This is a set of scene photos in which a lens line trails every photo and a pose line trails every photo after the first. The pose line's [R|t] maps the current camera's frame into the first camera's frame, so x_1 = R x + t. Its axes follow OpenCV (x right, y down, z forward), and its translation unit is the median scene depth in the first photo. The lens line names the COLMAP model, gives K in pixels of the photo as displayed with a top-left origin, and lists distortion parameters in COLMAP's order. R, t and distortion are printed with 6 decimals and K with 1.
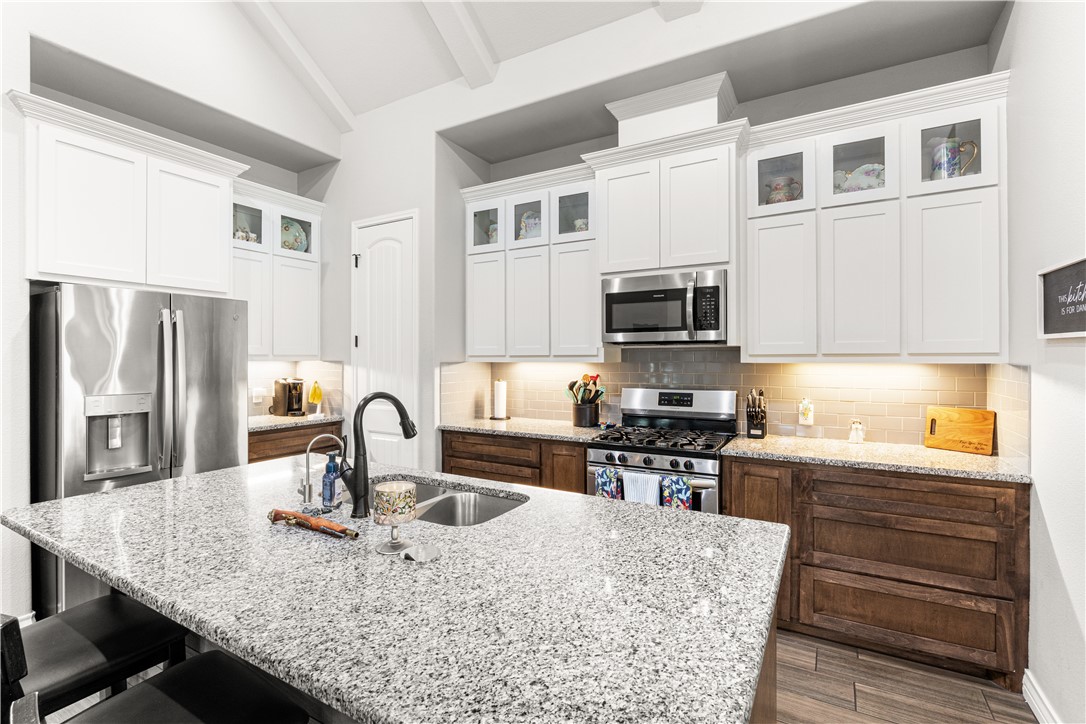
lens RADIAL K [[496.8, 0, 544.3], [0, 496.8, 357.8], [0, 0, 1]] dist [-0.007915, 0.000241]
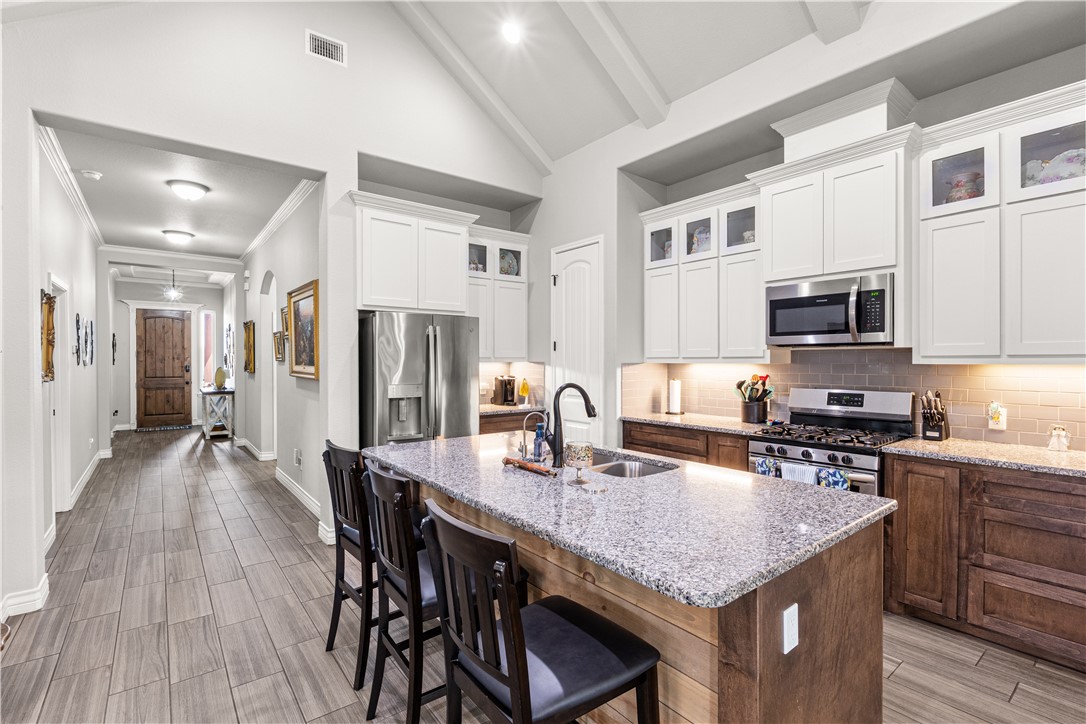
lens RADIAL K [[496.8, 0, 543.1], [0, 496.8, 363.2], [0, 0, 1]] dist [-0.007915, 0.000241]
pose [[0.926993, 0.001745, -0.375075, 0.079393], [0.001096, 0.999972, 0.007361, 0.000174], [0.375078, -0.007235, 0.926965, -0.215064]]
